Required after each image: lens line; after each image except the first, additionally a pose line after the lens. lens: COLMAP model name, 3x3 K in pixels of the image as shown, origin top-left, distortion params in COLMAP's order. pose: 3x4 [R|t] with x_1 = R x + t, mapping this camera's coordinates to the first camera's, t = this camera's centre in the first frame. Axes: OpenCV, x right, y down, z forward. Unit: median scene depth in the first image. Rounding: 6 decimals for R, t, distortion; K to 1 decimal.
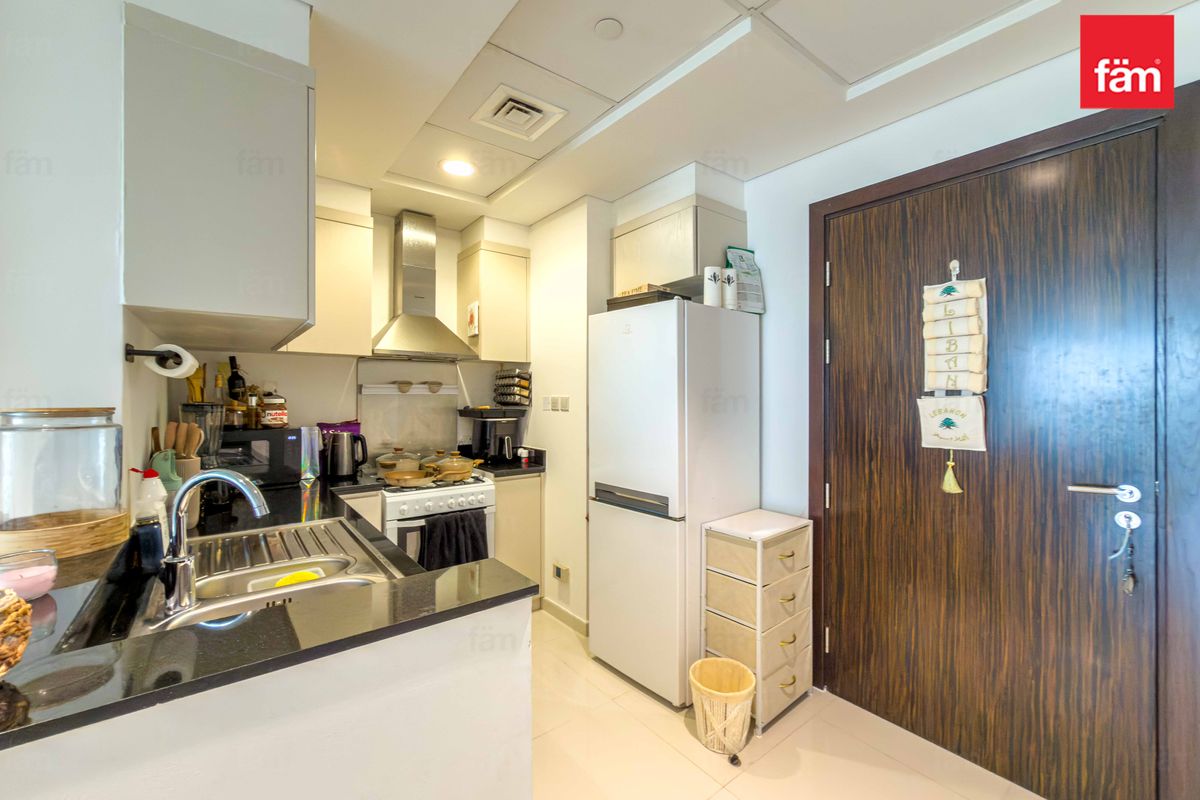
lens RADIAL K [[483.4, 0, 600.0], [0, 483.4, 400.0], [0, 0, 1]] dist [0.001237, 0.000042]
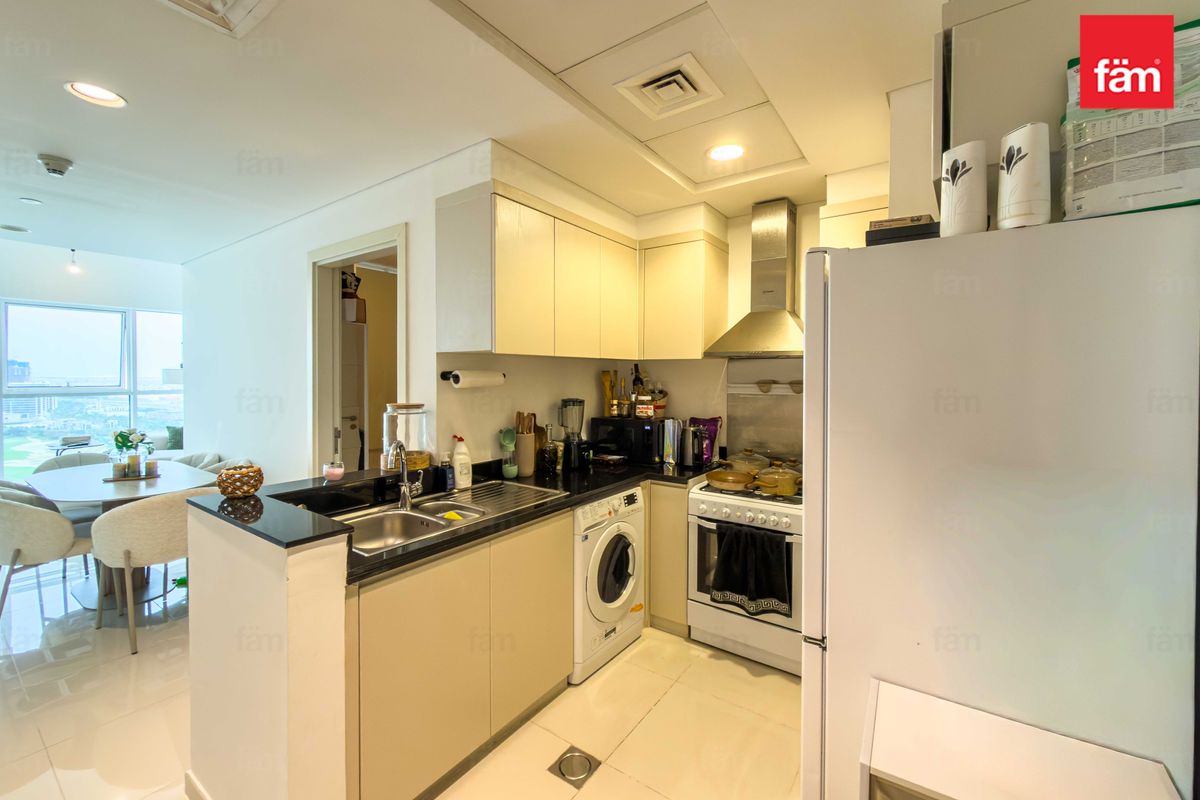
lens RADIAL K [[489.0, 0, 598.7], [0, 489.0, 390.5], [0, 0, 1]] dist [-0.000430, 0.000119]
pose [[0.293835, 0.028586, -0.955429, 0.504713], [-0.015683, 0.999562, 0.025084, -0.045622], [0.955727, 0.007613, 0.294155, 0.469914]]
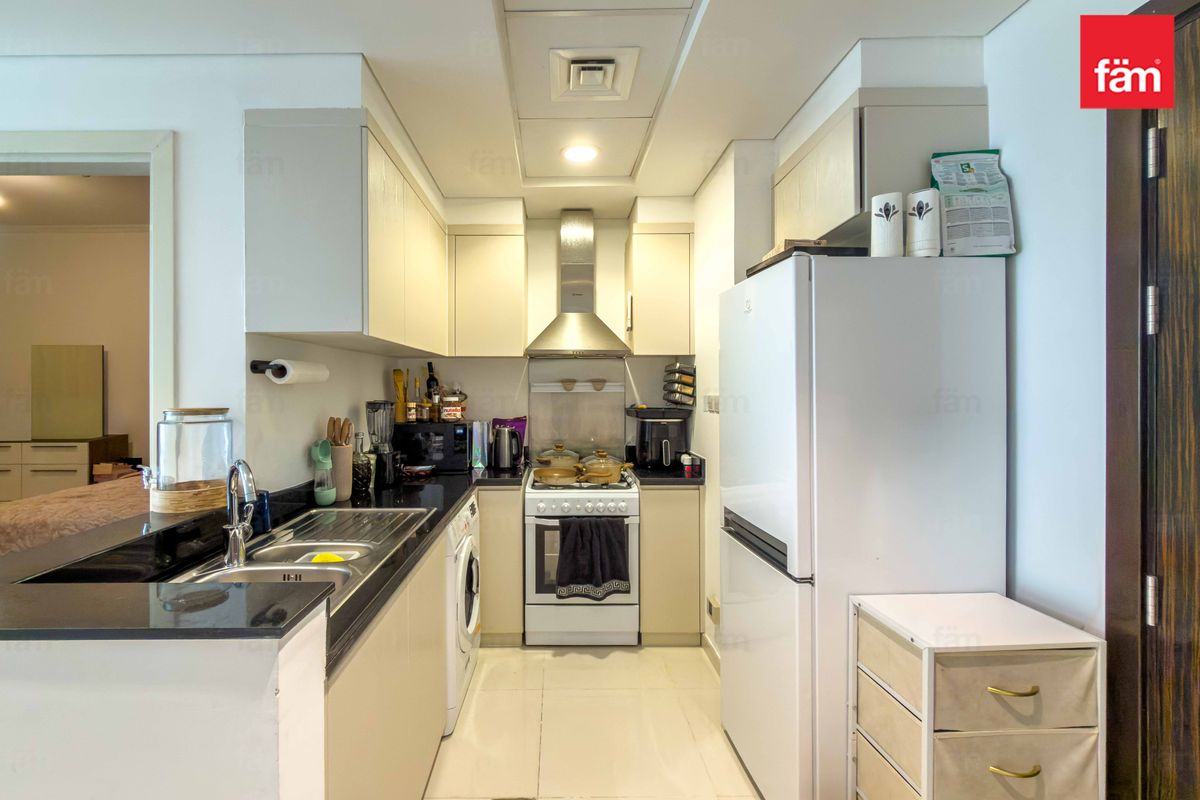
lens RADIAL K [[500.4, 0, 559.2], [0, 500.4, 394.0], [0, 0, 1]] dist [0.000276, 0.000036]
pose [[0.792984, 0.002276, -0.609238, 0.255906], [-0.001335, 0.999997, 0.001998, -0.012155], [0.609241, -0.000771, 0.792985, 0.188302]]
